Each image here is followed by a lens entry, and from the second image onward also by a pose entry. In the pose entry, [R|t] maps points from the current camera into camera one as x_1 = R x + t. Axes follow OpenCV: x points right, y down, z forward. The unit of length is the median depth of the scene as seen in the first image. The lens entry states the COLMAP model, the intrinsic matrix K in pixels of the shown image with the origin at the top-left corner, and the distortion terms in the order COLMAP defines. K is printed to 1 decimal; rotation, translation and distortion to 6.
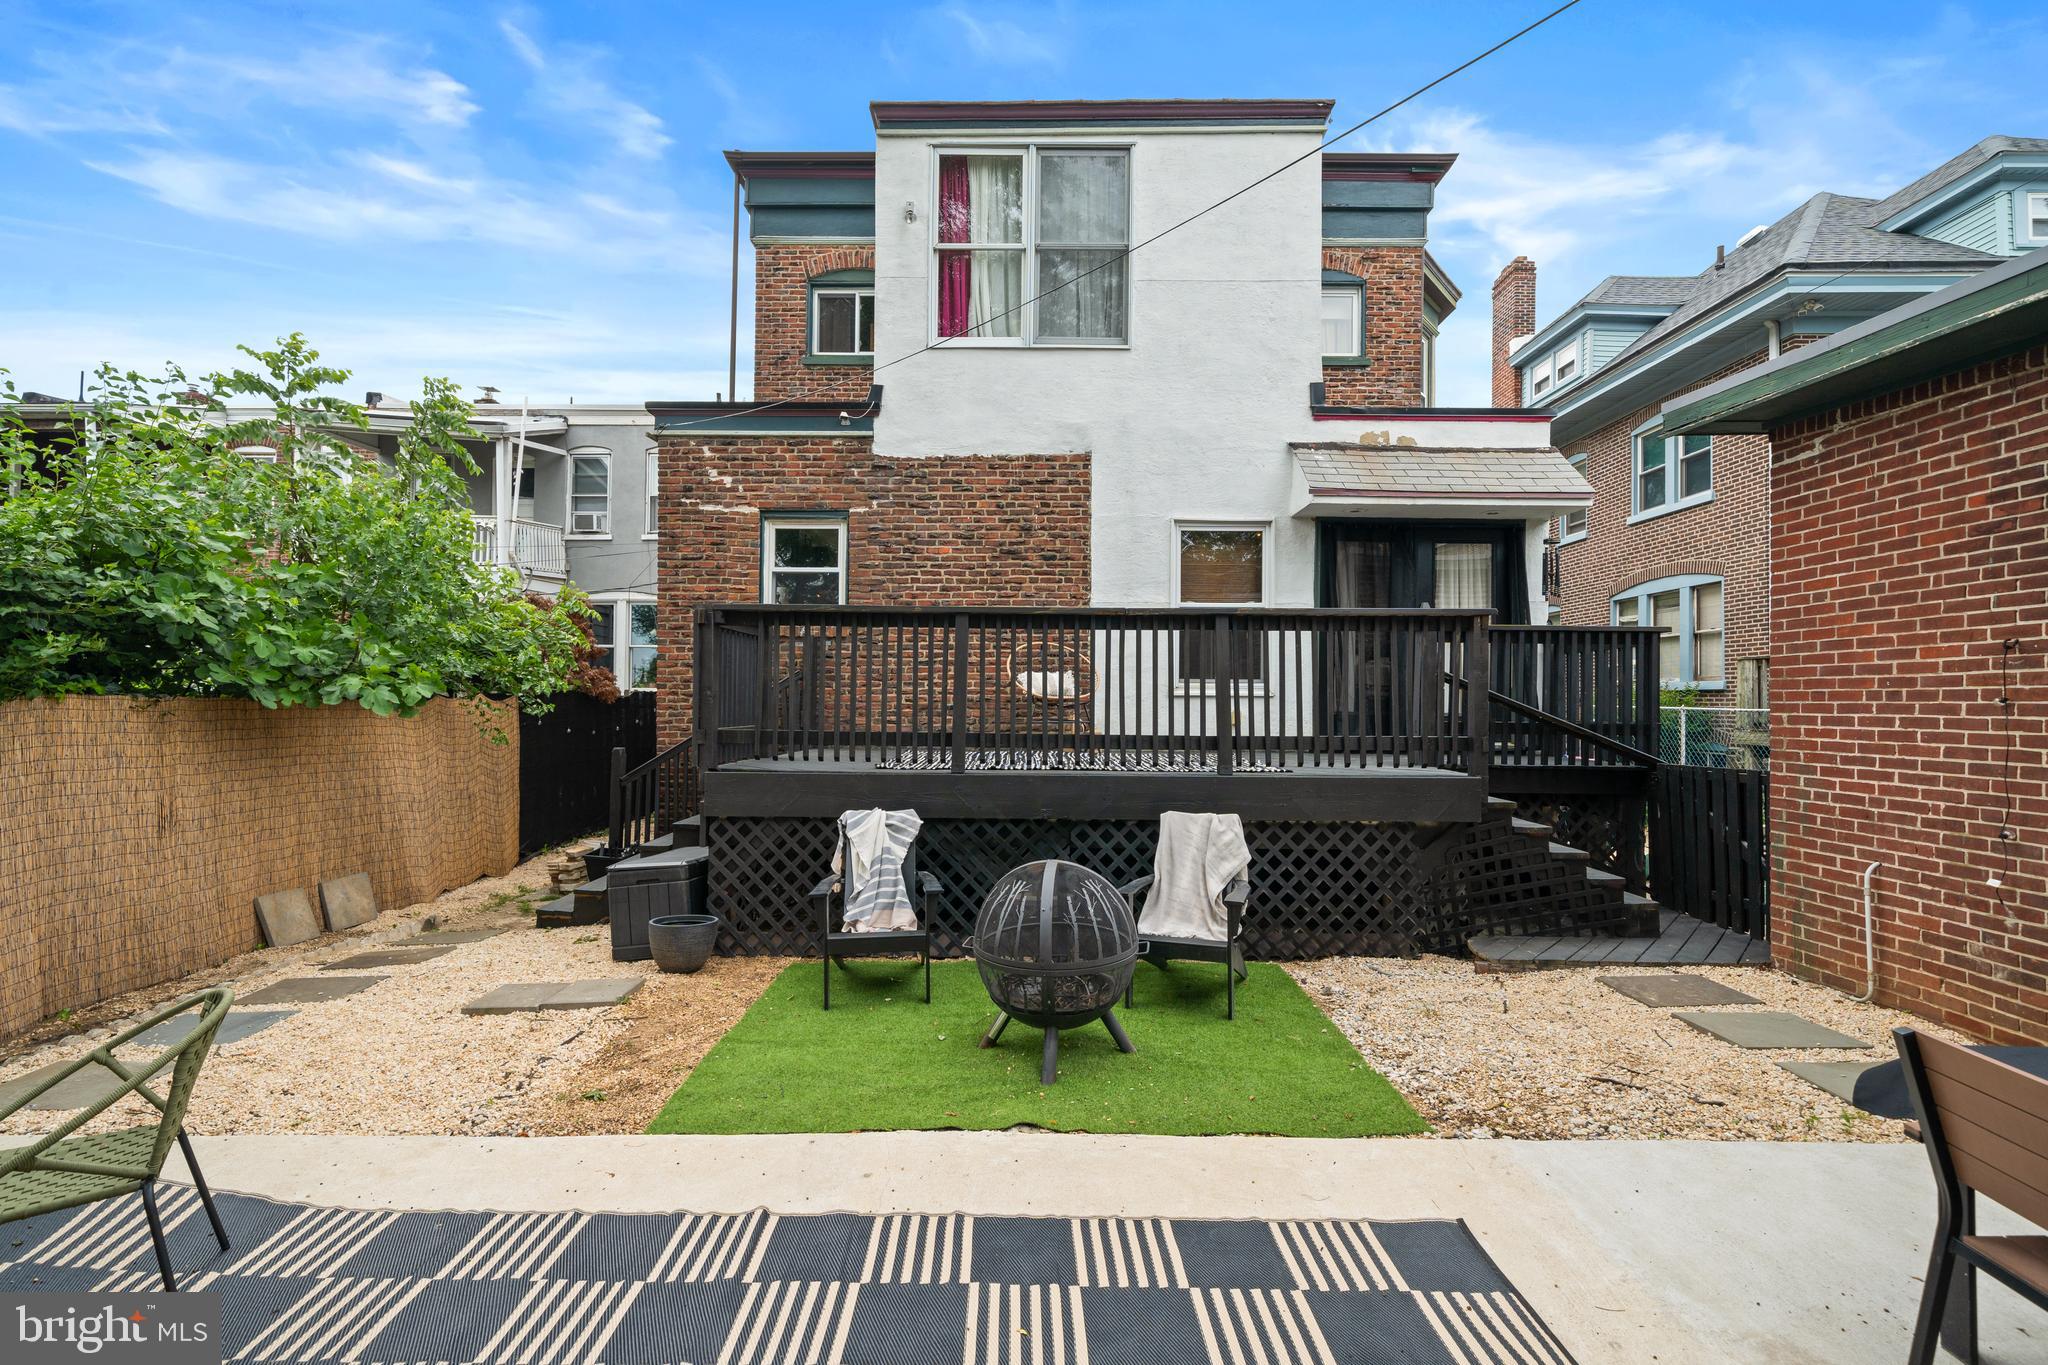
lens RADIAL K [[873.5, 0, 1010.4], [0, 873.5, 689.5], [0, 0, 1]] dist [0.001529, -0.000397]
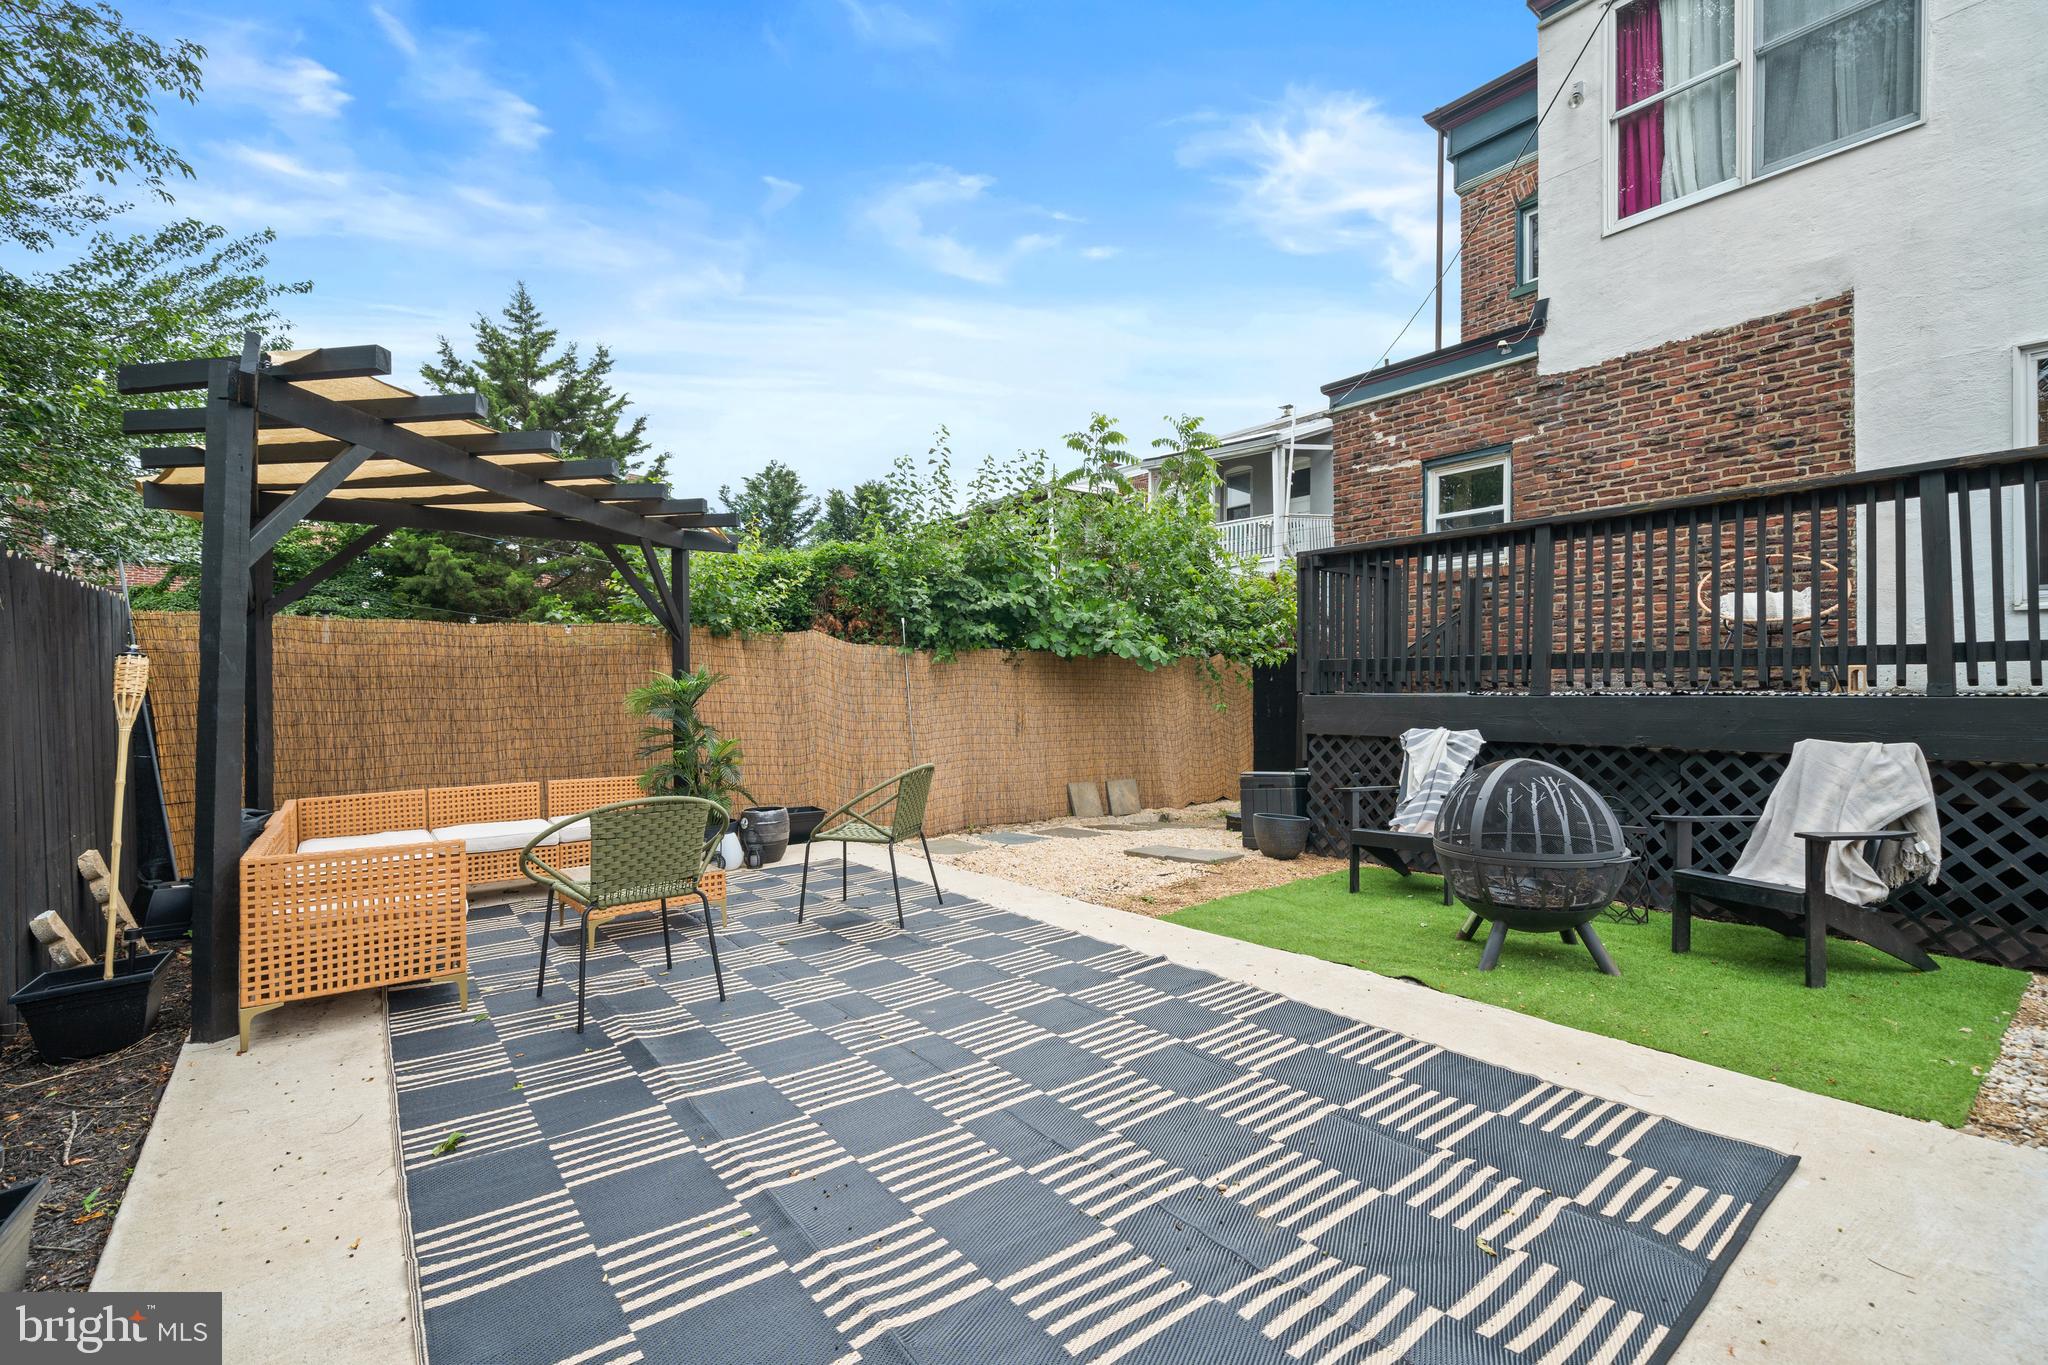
lens RADIAL K [[873.5, 0, 1024.6], [0, 873.5, 690.4], [0, 0, 1]] dist [0.001529, -0.000397]
pose [[0.630907, -0.003571, -0.775850, 0.224401], [0.013455, 0.999889, 0.006339, 0.053438], [0.775741, -0.014438, 0.630886, -0.015884]]
